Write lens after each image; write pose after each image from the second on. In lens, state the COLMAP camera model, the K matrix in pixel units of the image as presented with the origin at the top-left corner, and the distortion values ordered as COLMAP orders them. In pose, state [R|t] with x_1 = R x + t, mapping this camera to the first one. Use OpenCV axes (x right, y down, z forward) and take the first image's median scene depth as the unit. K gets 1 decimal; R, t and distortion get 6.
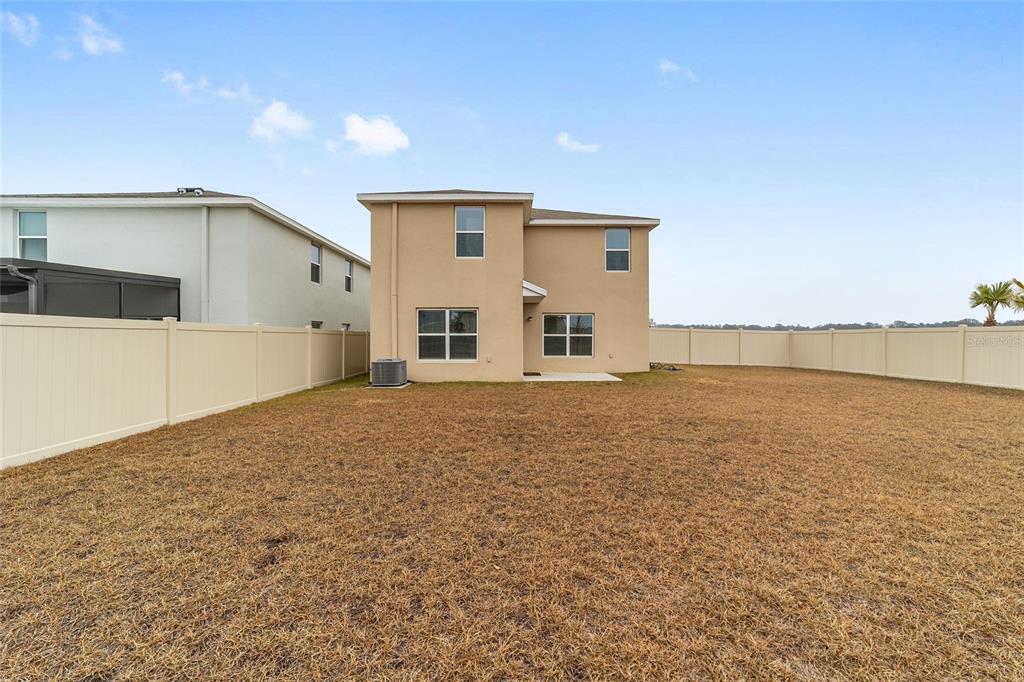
lens RADIAL K [[390.0, 0, 512.1], [0, 390.0, 337.6], [0, 0, 1]] dist [-0.010651, 0.005316]
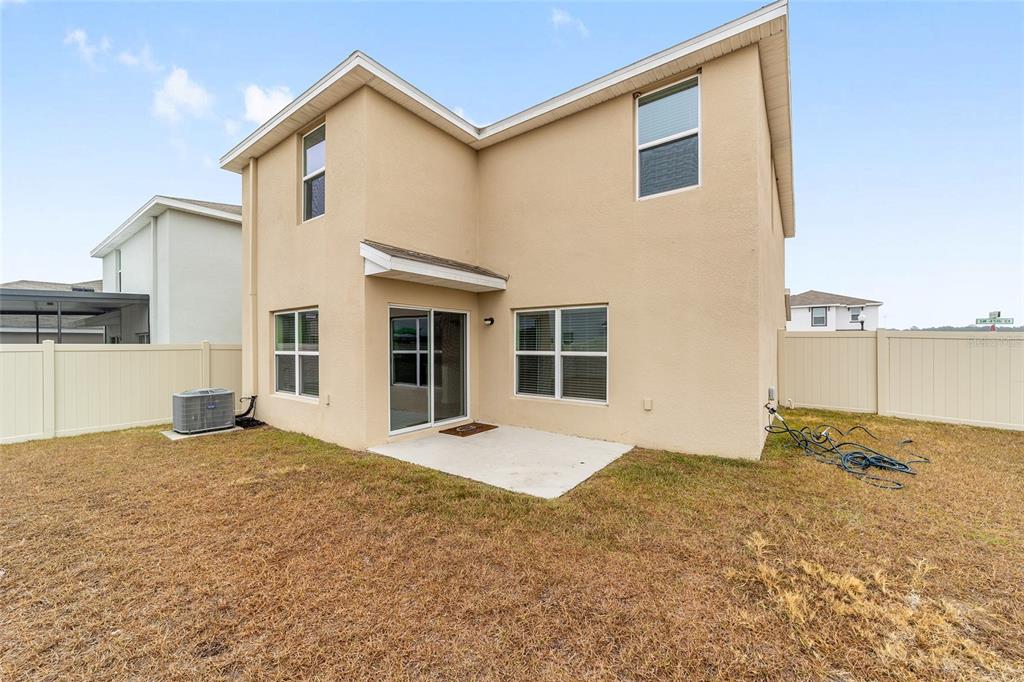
lens RADIAL K [[390.0, 0, 505.7], [0, 390.0, 340.4], [0, 0, 1]] dist [-0.010651, 0.005316]
pose [[0.797334, -0.010222, -0.603452, 0.406495], [0.000215, 0.999861, -0.016653, -0.015139], [0.603539, 0.013148, 0.797225, 0.638078]]
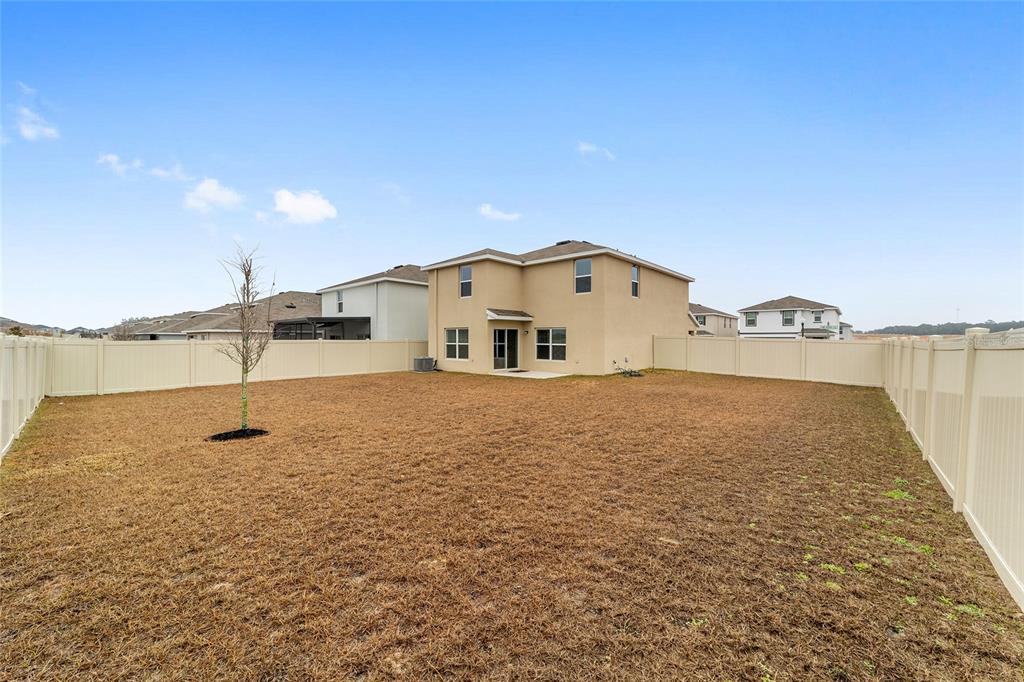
lens RADIAL K [[390.0, 0, 511.1], [0, 390.0, 342.3], [0, 0, 1]] dist [-0.010651, 0.005316]
pose [[0.745075, 0.006571, -0.666949, 1.002587], [-0.003948, 0.999977, 0.005442, -0.021759], [0.666969, -0.001422, 0.745084, -0.082974]]
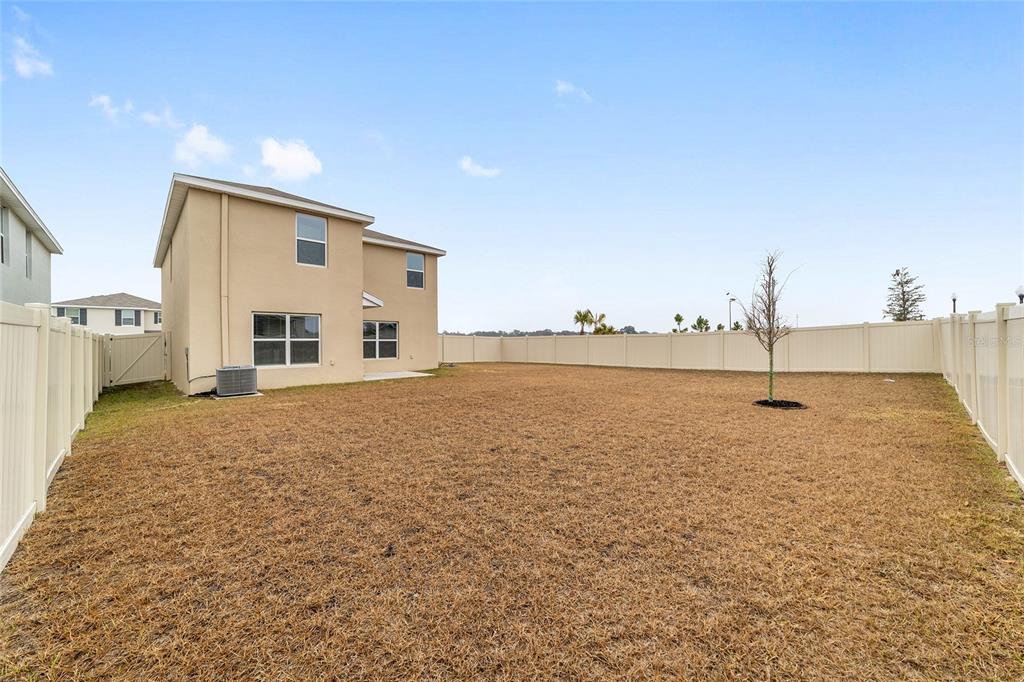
lens RADIAL K [[390.0, 0, 506.9], [0, 390.0, 339.8], [0, 0, 1]] dist [-0.010651, 0.005316]
pose [[0.722238, -0.002850, 0.691639, -0.399576], [0.008808, 0.999948, -0.005077, 0.001891], [-0.691589, 0.009759, 0.722225, -0.089284]]
